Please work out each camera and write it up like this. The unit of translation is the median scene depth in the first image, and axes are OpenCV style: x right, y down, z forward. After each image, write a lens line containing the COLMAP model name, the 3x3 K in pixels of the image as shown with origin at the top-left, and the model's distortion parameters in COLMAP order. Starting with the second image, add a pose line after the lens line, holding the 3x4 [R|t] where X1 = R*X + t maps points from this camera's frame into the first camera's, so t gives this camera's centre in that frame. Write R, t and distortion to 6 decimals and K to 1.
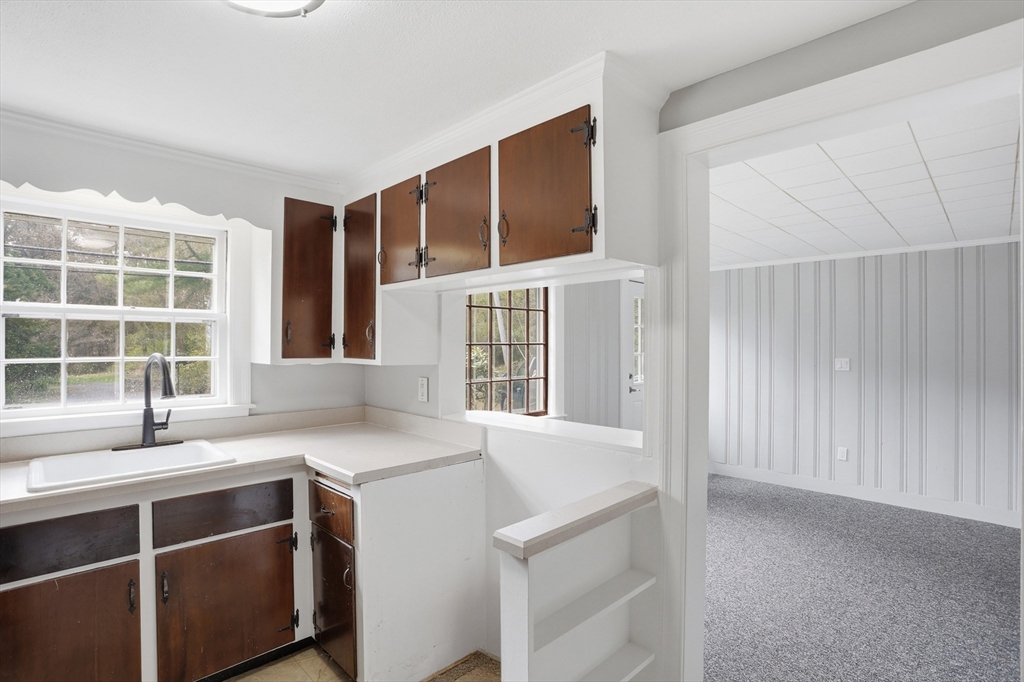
lens RADIAL K [[500.2, 0, 514.6], [0, 500.2, 341.9], [0, 0, 1]] dist [-0.088830, 0.042417]
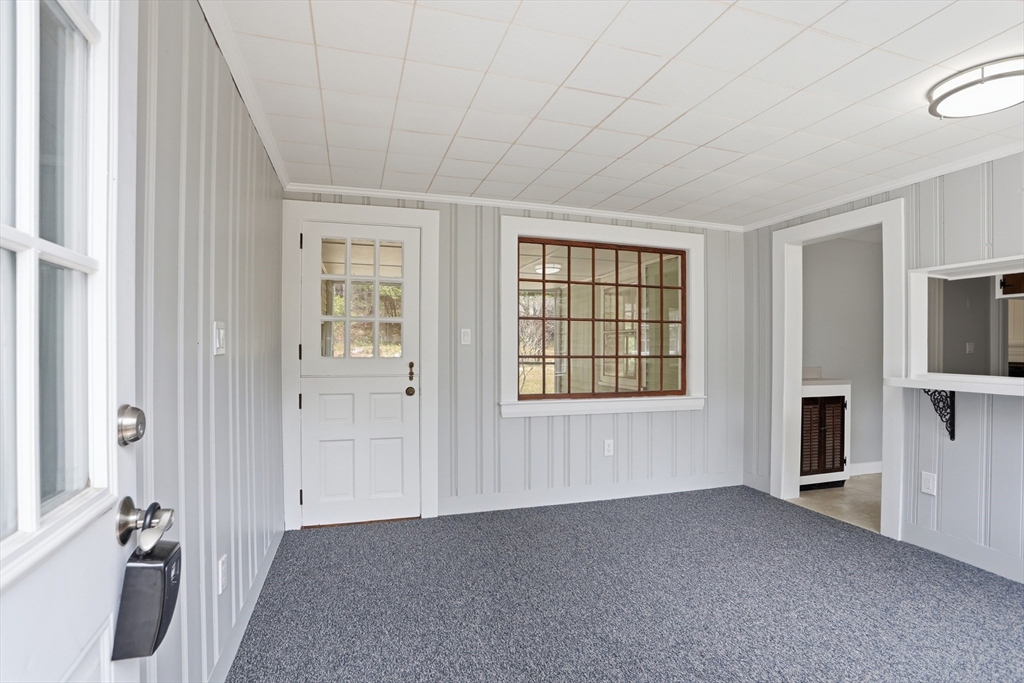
lens RADIAL K [[487.9, 0, 507.4], [0, 487.9, 361.2], [0, 0, 1]] dist [-0.073751, 0.000240]
pose [[-0.887591, -0.002728, 0.460624, 0.329847], [-0.001314, 0.999993, 0.003391, 0.071199], [-0.460630, 0.002404, -0.887589, 1.276311]]
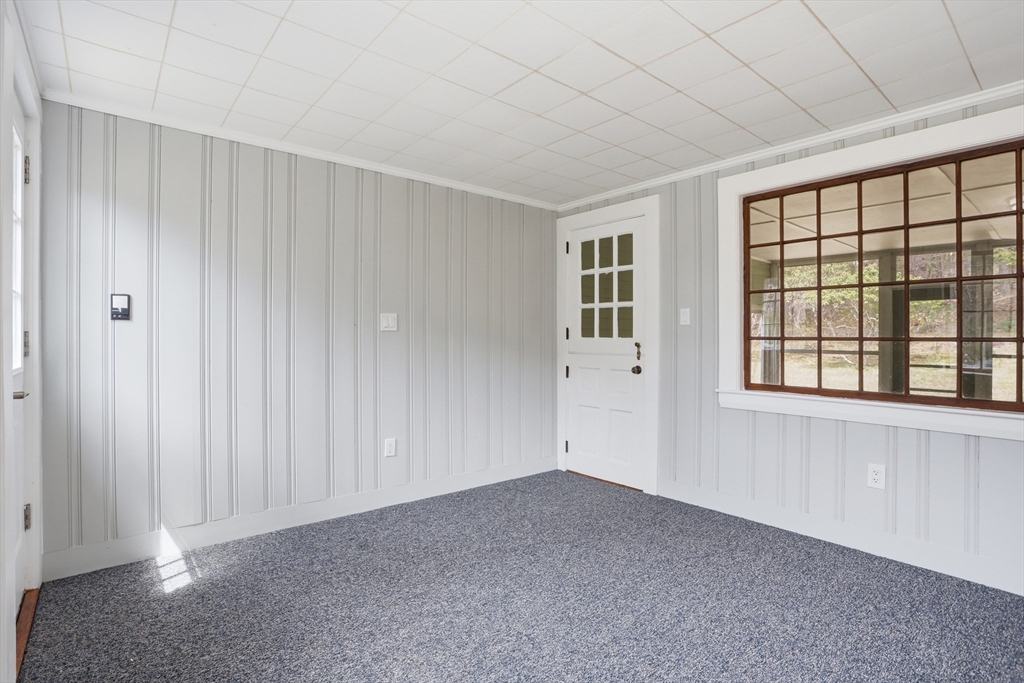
lens RADIAL K [[500.2, 0, 514.6], [0, 500.2, 342.4], [0, 0, 1]] dist [-0.088830, 0.042417]
pose [[0.077774, -0.004988, 0.996959, -0.039189], [-0.014491, 0.999876, 0.006133, 0.072898], [-0.996866, -0.014923, 0.077693, 0.799770]]
